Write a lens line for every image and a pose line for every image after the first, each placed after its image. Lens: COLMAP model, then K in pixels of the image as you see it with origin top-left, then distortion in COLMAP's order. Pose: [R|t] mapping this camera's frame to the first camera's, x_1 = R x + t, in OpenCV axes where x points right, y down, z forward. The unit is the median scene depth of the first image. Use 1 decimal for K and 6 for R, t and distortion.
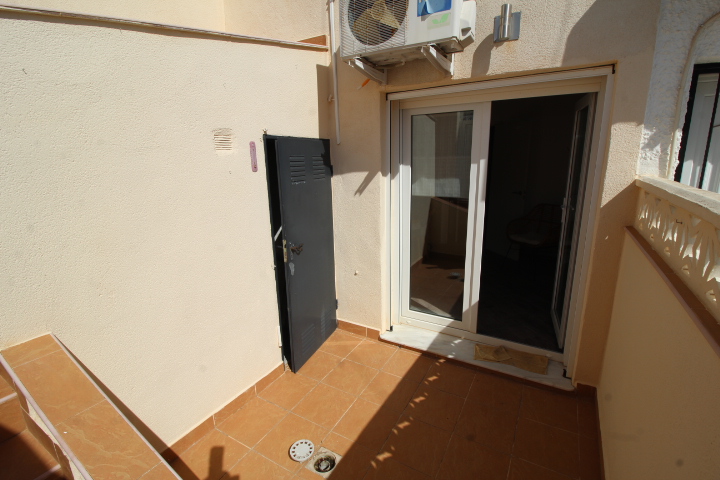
lens RADIAL K [[330.3, 0, 365.3], [0, 330.3, 237.6], [0, 0, 1]] dist [-0.003900, -0.009350]
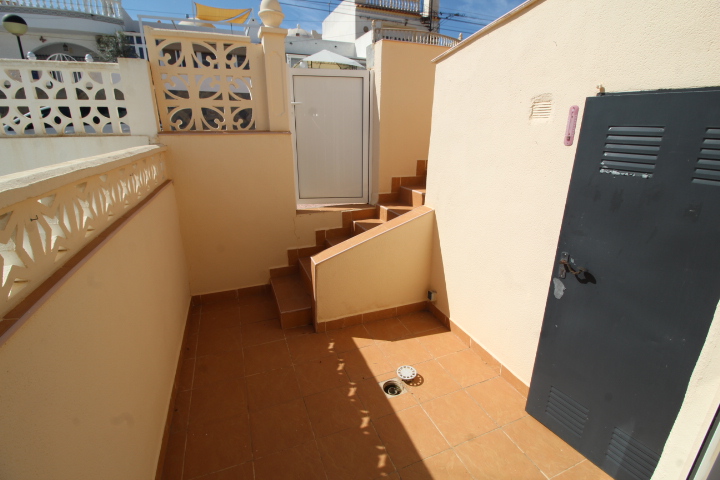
lens RADIAL K [[330.3, 0, 365.1], [0, 330.3, 238.8], [0, 0, 1]] dist [-0.003900, -0.009350]
pose [[-0.615077, 0.259119, -0.744673, 0.558880], [-0.184683, 0.870836, 0.455562, -0.257262], [0.766533, 0.417734, -0.487776, 1.039813]]
